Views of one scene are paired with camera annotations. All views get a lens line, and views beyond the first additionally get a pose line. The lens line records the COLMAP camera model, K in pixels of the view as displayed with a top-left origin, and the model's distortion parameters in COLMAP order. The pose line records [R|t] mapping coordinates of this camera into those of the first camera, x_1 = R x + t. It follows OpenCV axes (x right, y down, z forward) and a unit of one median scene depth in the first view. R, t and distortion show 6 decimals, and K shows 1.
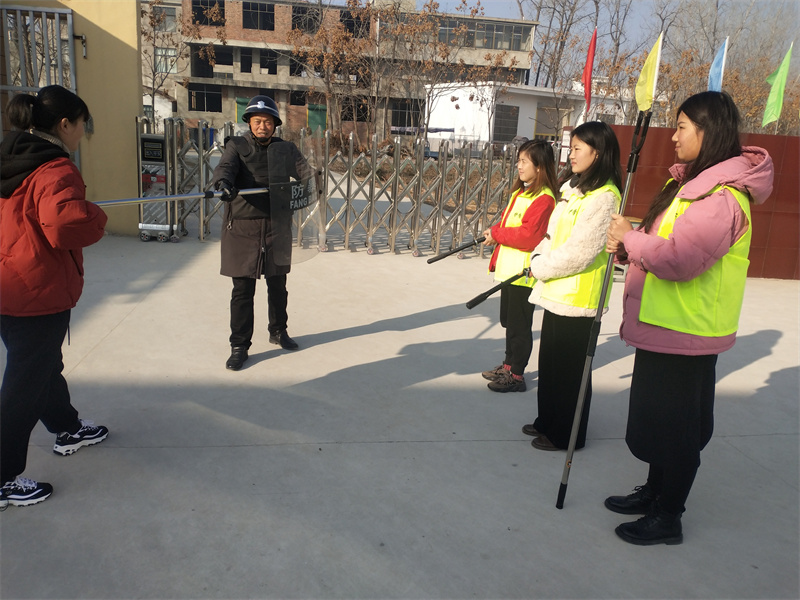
lens RADIAL K [[624.9, 0, 401.1], [0, 624.9, 303.2], [0, 0, 1]] dist [0.083177, -0.154963]
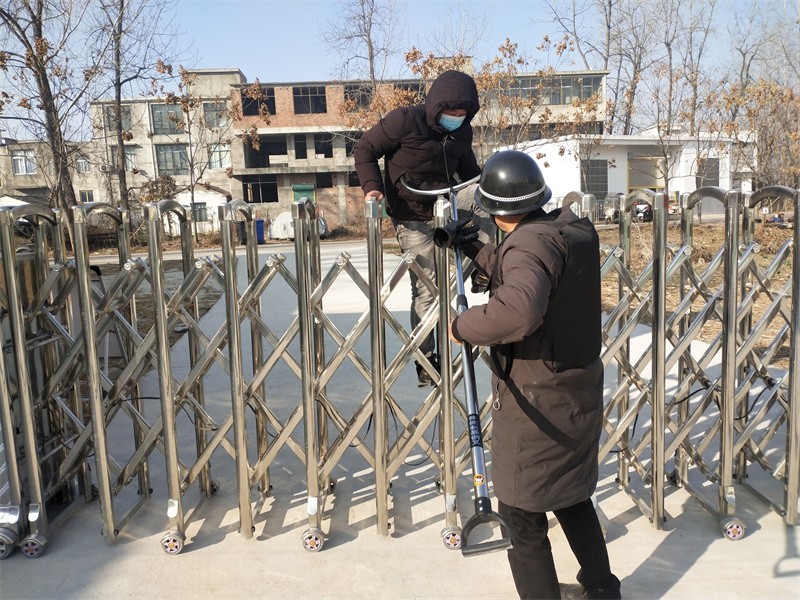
lens RADIAL K [[624.9, 0, 401.1], [0, 624.9, 303.2], [0, 0, 1]] dist [0.083177, -0.154963]
pose [[0.991123, -0.084900, -0.102314, -0.016881], [0.072876, 0.990570, -0.116016, -0.027857], [0.111199, 0.107530, 0.987964, 0.102317]]
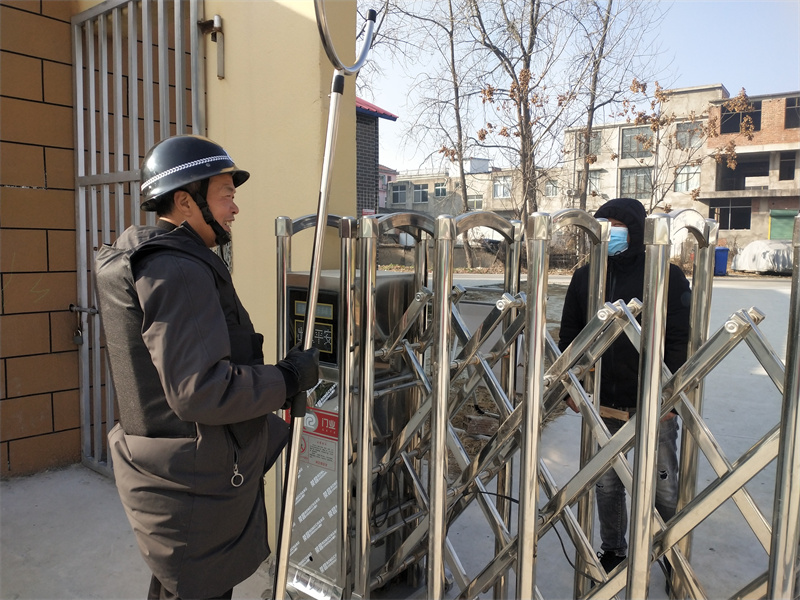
lens RADIAL K [[624.9, 0, 401.1], [0, 624.9, 303.2], [0, 0, 1]] dist [0.083177, -0.154963]
pose [[0.710035, 0.016013, -0.703985, -0.023822], [-0.147938, 0.980822, -0.126899, -0.033600], [0.688451, 0.194249, 0.698786, 0.123443]]
